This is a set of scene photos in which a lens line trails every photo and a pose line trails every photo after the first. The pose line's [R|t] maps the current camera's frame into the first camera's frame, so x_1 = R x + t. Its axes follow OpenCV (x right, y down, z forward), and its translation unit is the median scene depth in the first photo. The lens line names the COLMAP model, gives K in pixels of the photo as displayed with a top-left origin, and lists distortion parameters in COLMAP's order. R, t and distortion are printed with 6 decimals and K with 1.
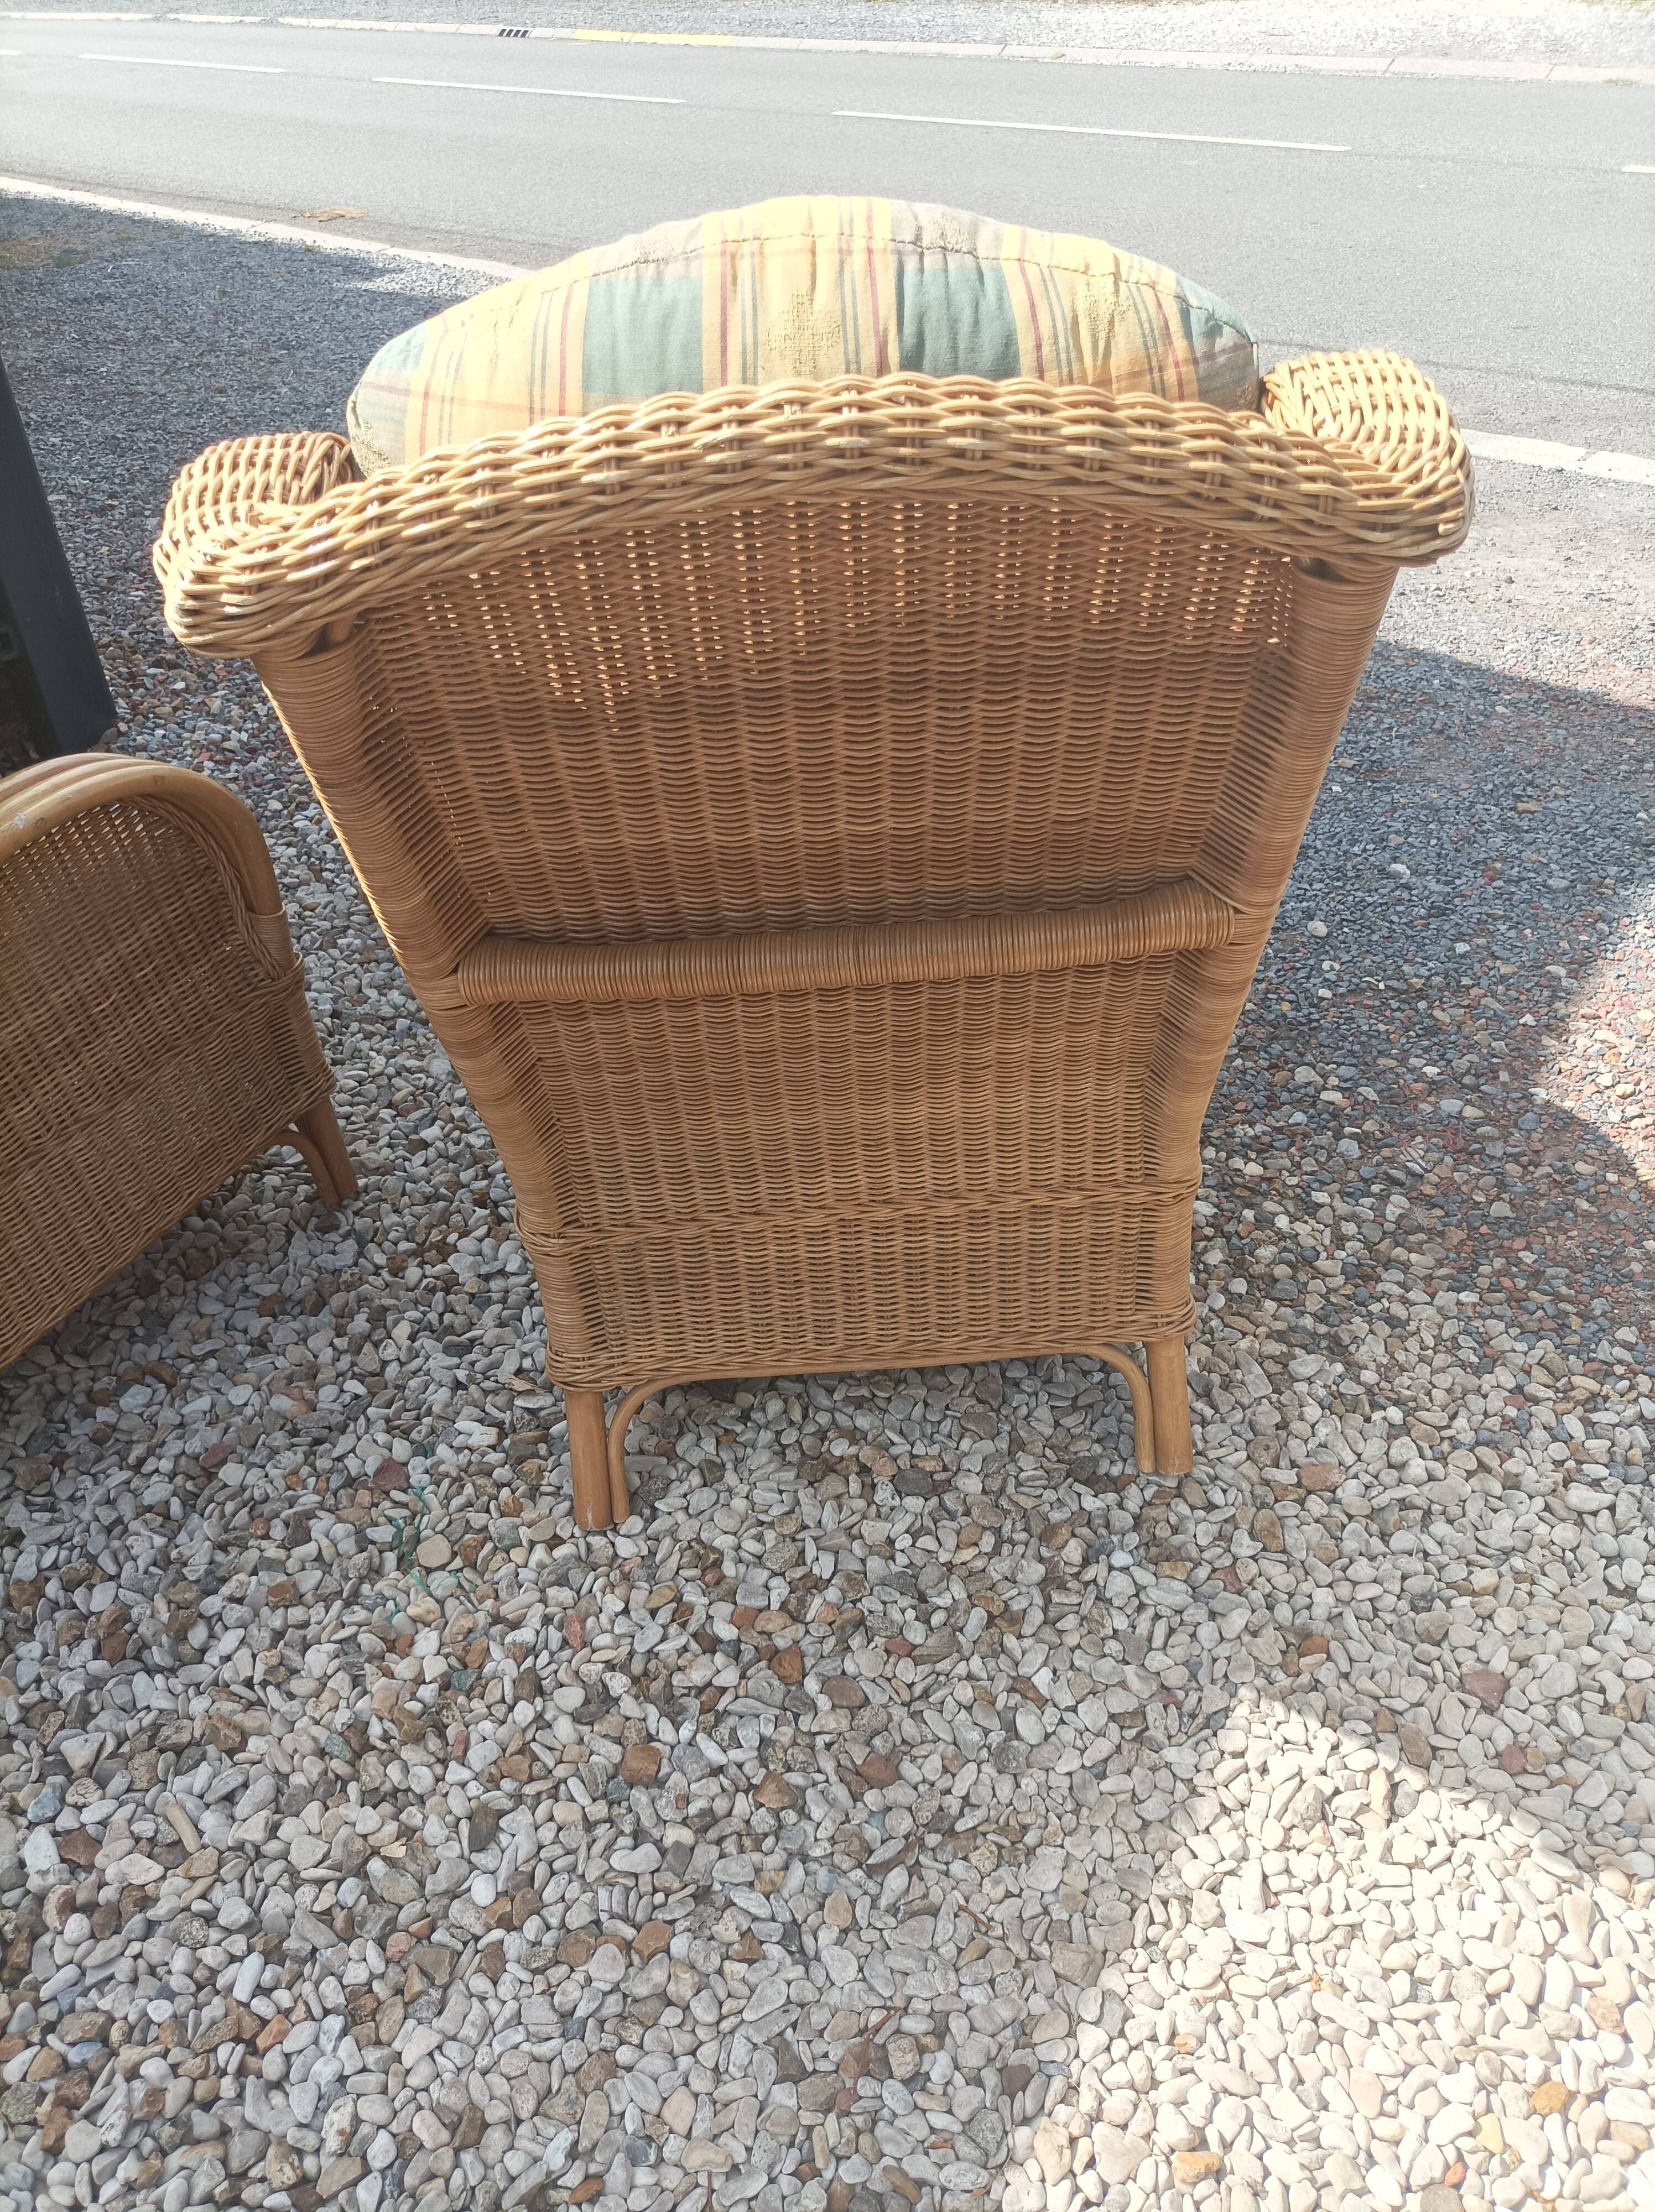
lens RADIAL K [[1648.9, 0, 854.8], [0, 1648.9, 1114.2], [0, 0, 1]] dist [0.015405, -0.010012]
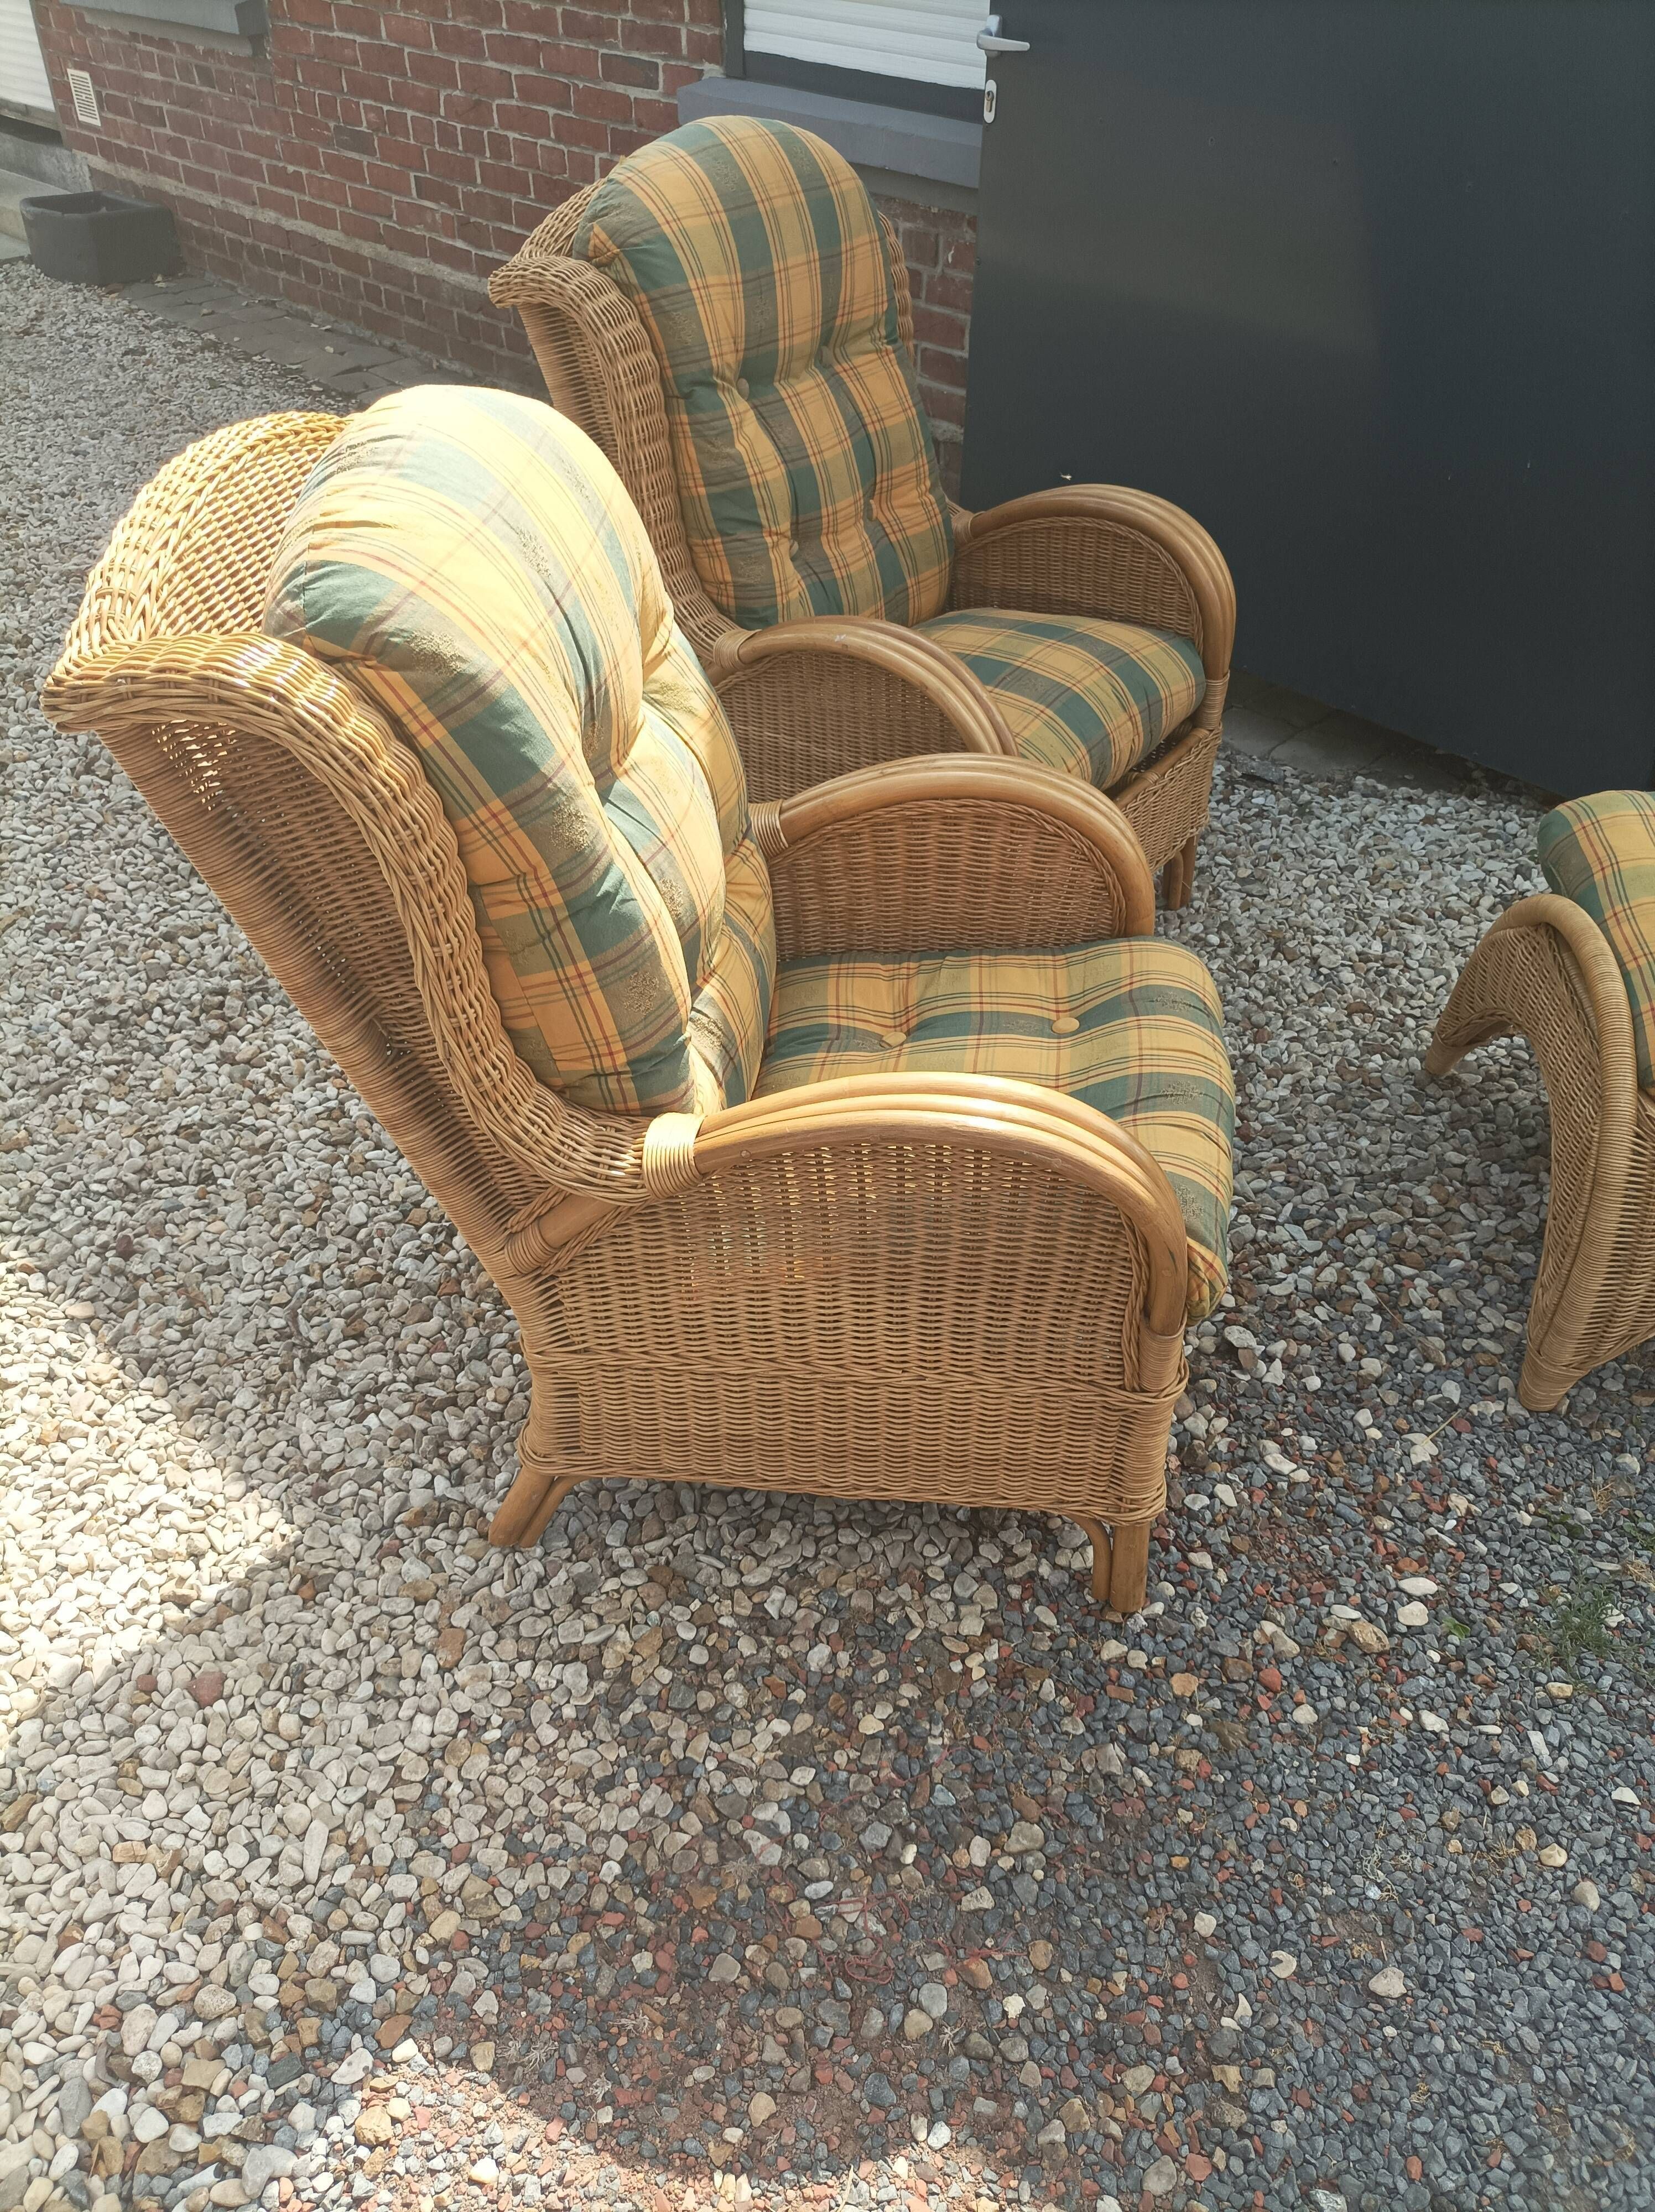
lens RADIAL K [[1630.8, 0, 800.8], [0, 1630.8, 1113.4], [0, 0, 1]] dist [0.015049, -0.010283]
pose [[-0.168787, 0.668131, -0.724646, 0.708396], [-0.599766, 0.513798, 0.613427, -0.684054], [0.782171, 0.538157, 0.314000, 0.584256]]
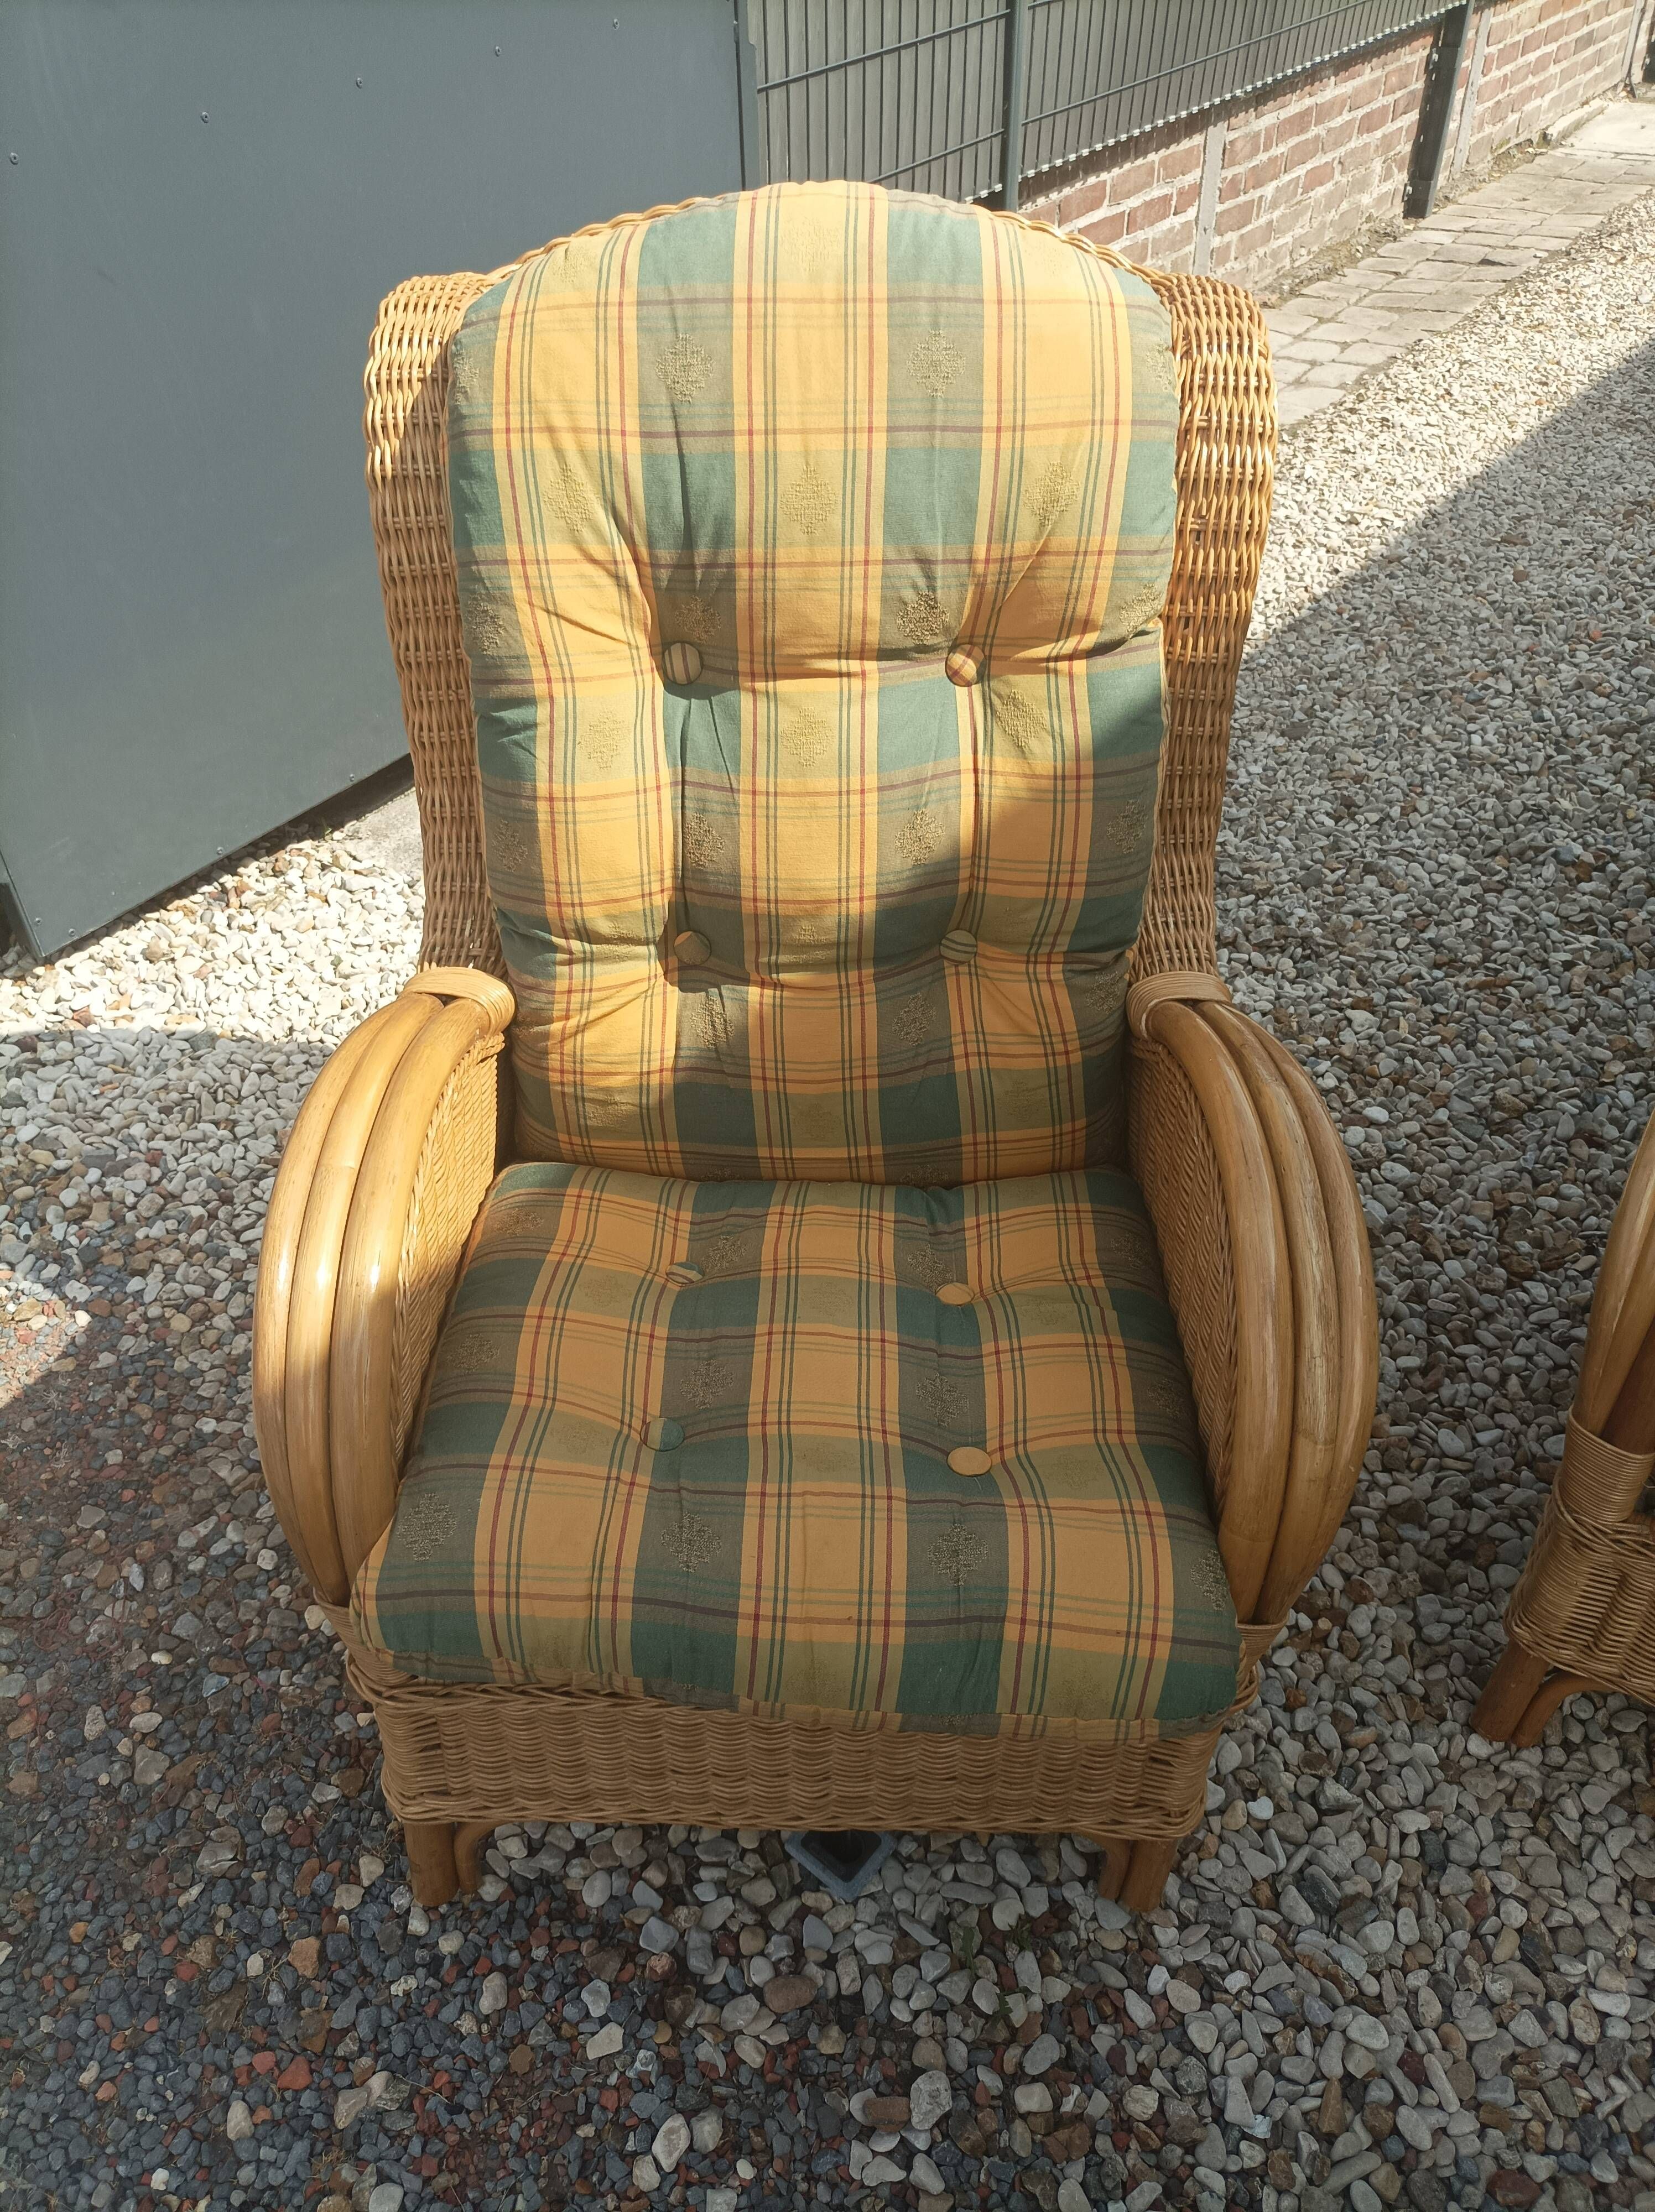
lens RADIAL K [[1648.9, 0, 854.8], [0, 1648.9, 1114.2], [0, 0, 1]] dist [0.015405, -0.010012]
pose [[-0.996646, 0.007777, 0.081461, -0.097389], [0.081479, 0.186548, 0.979061, -0.854907], [-0.007583, 0.982415, -0.186556, 0.989926]]
